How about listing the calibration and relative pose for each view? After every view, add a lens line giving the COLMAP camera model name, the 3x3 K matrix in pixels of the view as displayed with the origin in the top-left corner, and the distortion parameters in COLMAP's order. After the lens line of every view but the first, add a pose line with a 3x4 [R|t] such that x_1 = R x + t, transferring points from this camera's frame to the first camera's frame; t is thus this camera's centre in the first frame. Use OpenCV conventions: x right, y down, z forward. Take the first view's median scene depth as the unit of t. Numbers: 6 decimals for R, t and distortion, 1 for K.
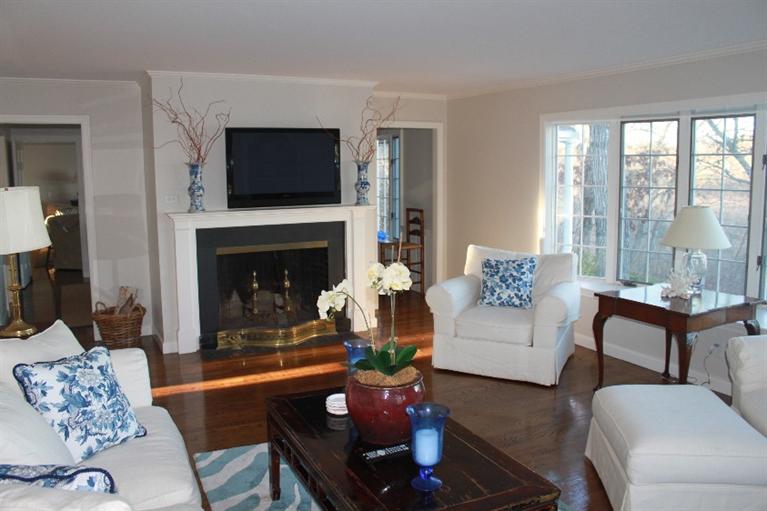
lens RADIAL K [[643.6, 0, 381.1], [0, 643.6, 246.1], [0, 0, 1]] dist [-0.155313, 0.145860]
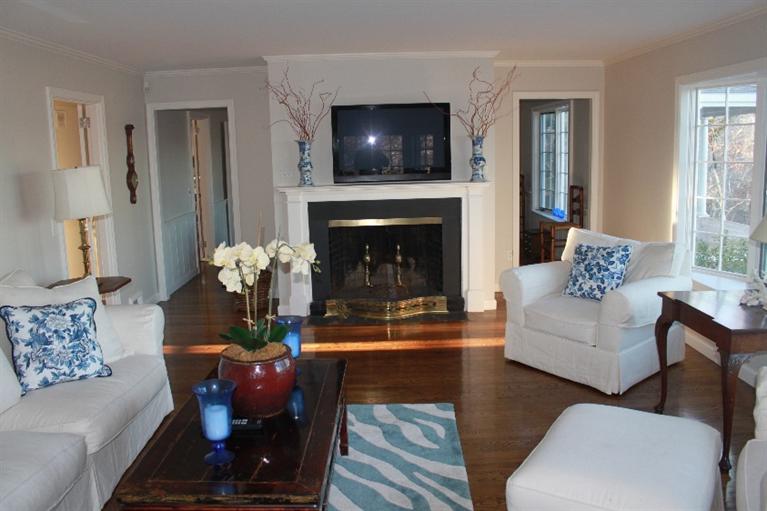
lens RADIAL K [[643.6, 0, 381.1], [0, 643.6, 246.1], [0, 0, 1]] dist [-0.155313, 0.145860]
pose [[0.897489, 0.053500, -0.437779, 0.313837], [-0.035323, 0.998146, 0.049566, -0.011629], [0.439619, -0.029021, 0.897715, 0.088095]]
